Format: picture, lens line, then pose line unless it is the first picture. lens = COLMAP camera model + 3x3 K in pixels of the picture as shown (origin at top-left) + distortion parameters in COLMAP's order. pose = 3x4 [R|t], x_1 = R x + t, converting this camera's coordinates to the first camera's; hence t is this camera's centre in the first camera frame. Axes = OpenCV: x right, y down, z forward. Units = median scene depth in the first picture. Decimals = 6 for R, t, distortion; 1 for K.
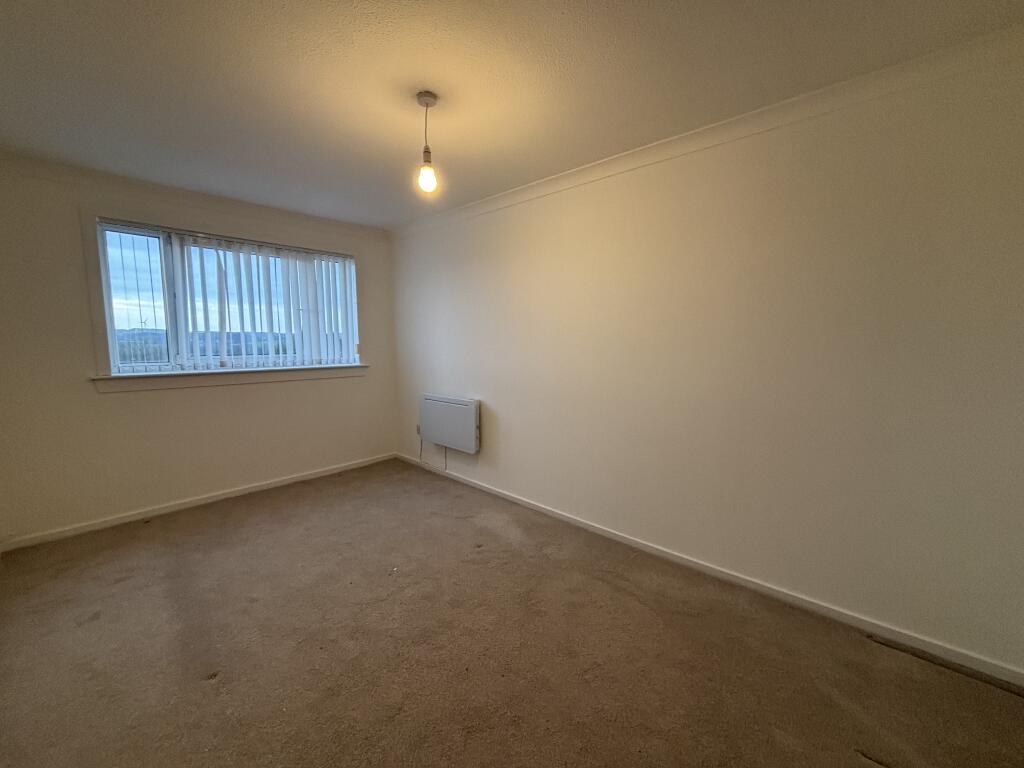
lens RADIAL K [[405.4, 0, 512.0], [0, 405.4, 384.0], [0, 0, 1]] dist [-0.002816, -0.000225]
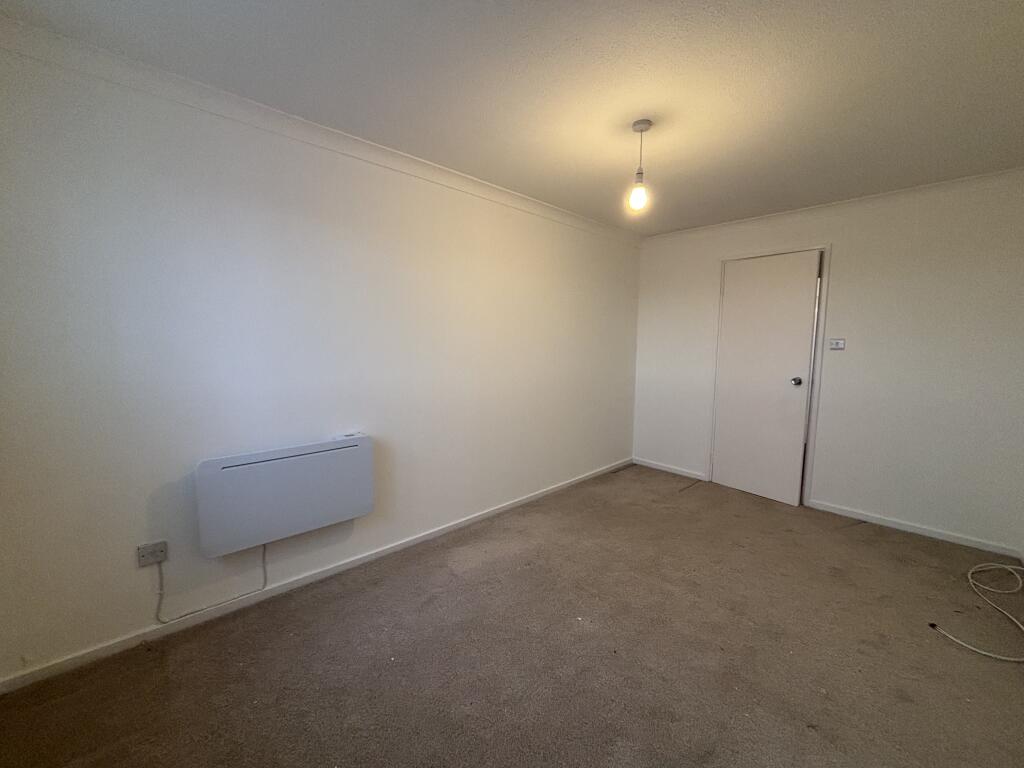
lens RADIAL K [[405.4, 0, 512.0], [0, 405.4, 384.0], [0, 0, 1]] dist [-0.002816, -0.000225]
pose [[0.072201, -0.105555, 0.991789, -0.716554], [0.104039, 0.989757, 0.097765, -0.079418], [-0.991949, 0.096126, 0.082443, 0.679671]]
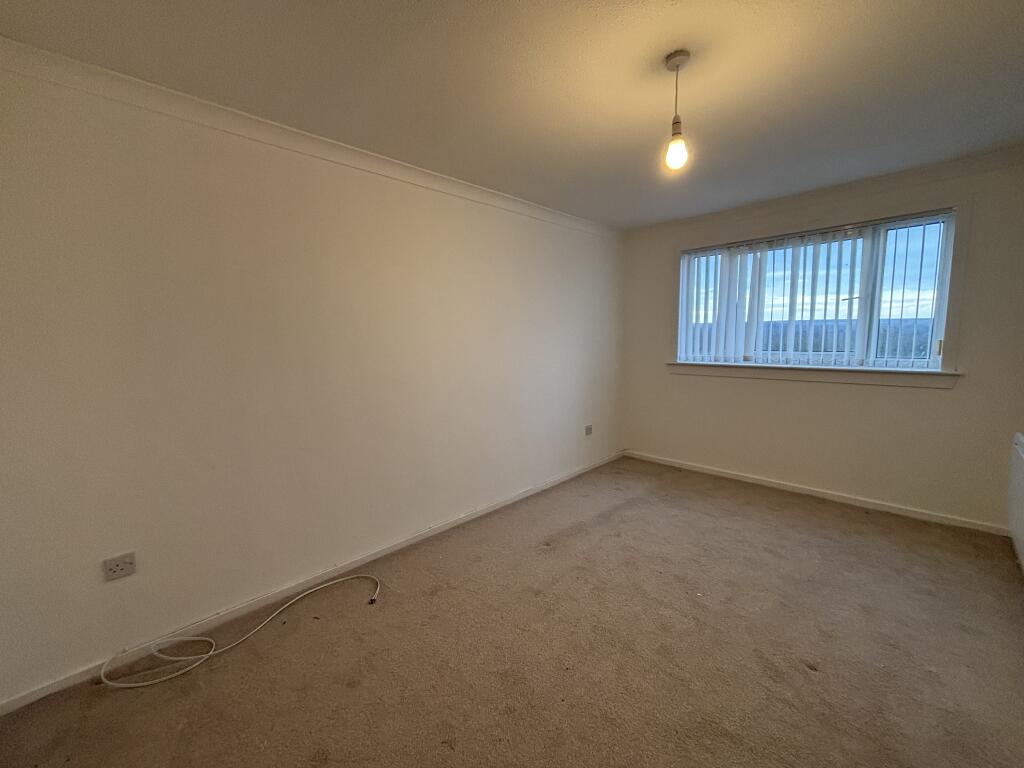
lens RADIAL K [[405.4, 0, 512.0], [0, 405.4, 384.0], [0, 0, 1]] dist [-0.002816, -0.000225]
pose [[-0.042724, 0.111940, -0.992796, 0.377171], [-0.092772, 0.988966, 0.115501, -0.045787], [0.994770, 0.097038, -0.031867, 0.381097]]
